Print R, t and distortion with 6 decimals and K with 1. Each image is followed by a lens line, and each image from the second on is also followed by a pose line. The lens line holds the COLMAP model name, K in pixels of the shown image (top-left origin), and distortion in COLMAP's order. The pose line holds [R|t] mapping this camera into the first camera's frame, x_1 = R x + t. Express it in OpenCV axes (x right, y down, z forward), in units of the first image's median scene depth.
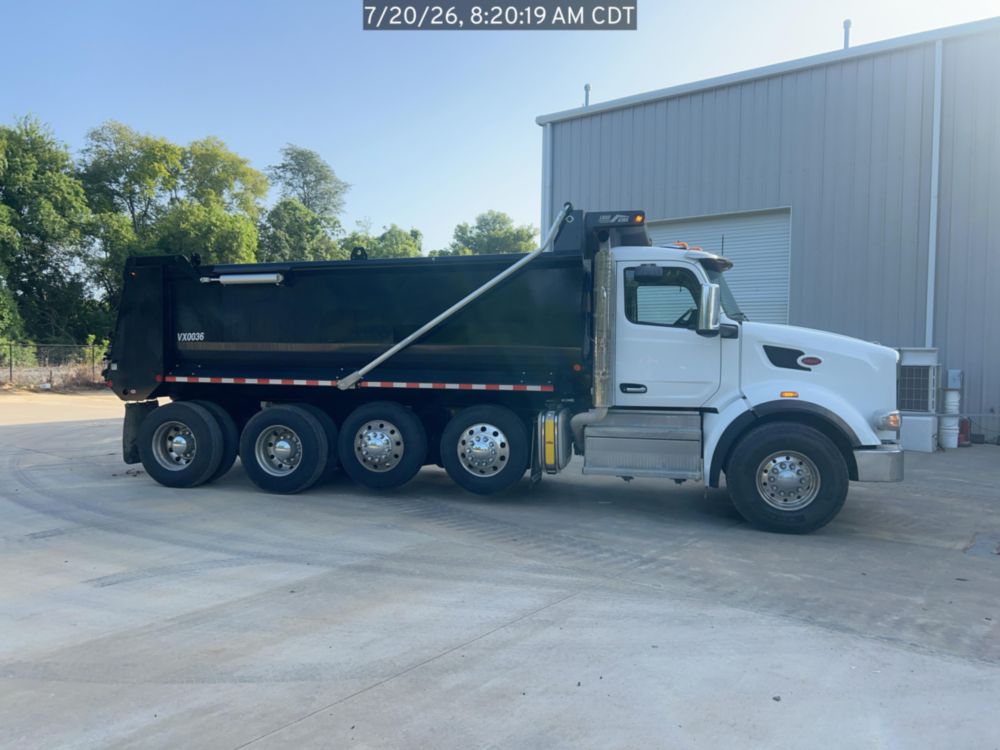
lens RADIAL K [[751.4, 0, 498.4], [0, 751.4, 380.1], [0, 0, 1]] dist [0.059847, -0.065332]
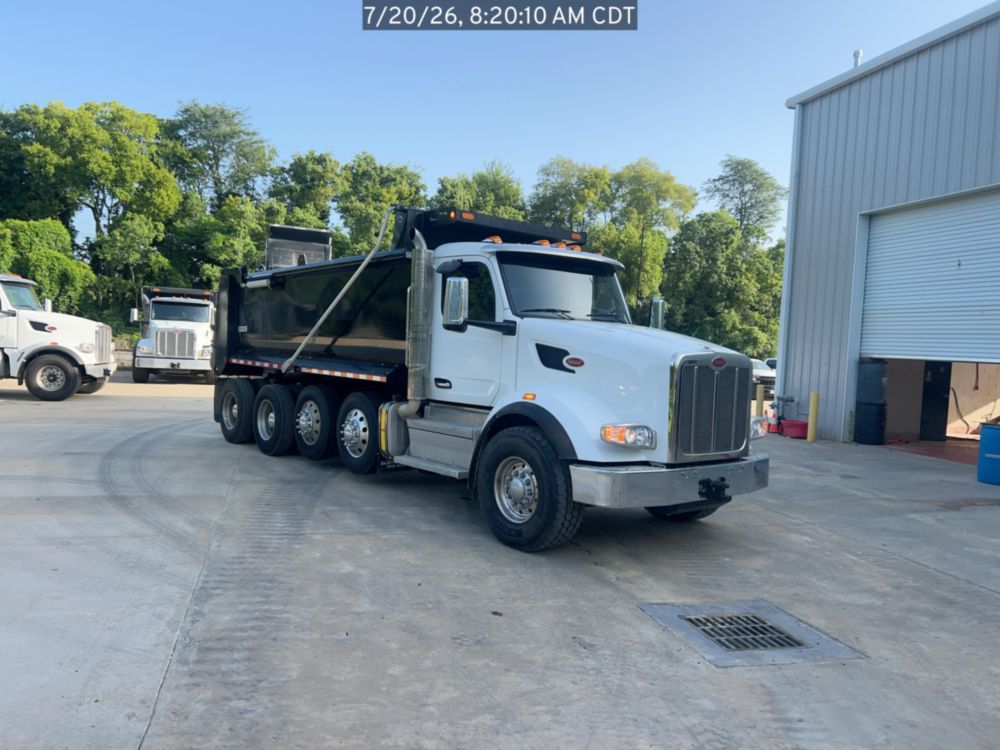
lens RADIAL K [[751.4, 0, 498.4], [0, 751.4, 380.1], [0, 0, 1]] dist [0.059847, -0.065332]
pose [[0.804829, 0.053053, -0.591131, 0.801013], [-0.063239, 0.997992, 0.003468, -0.001663], [0.590128, 0.034591, 0.806568, 0.225350]]
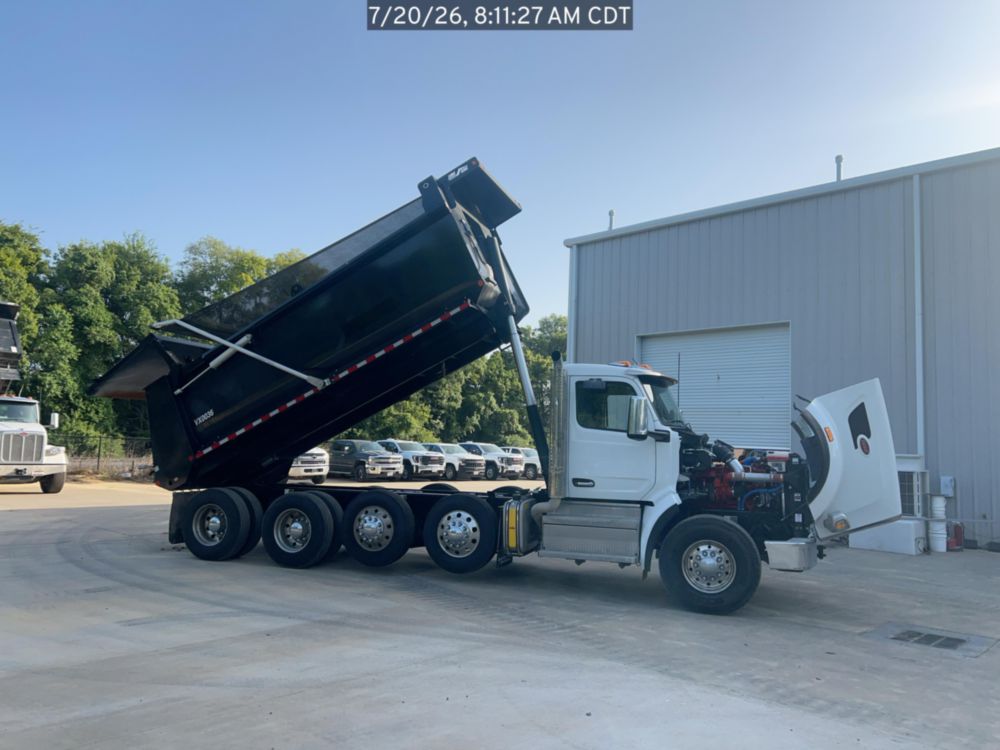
lens RADIAL K [[751.4, 0, 498.4], [0, 751.4, 380.1], [0, 0, 1]] dist [0.059847, -0.065332]
pose [[0.995424, 0.008853, -0.095143, 0.151614], [-0.021127, 0.991447, -0.128785, 0.005397], [0.093189, 0.130206, 0.987098, -0.186576]]
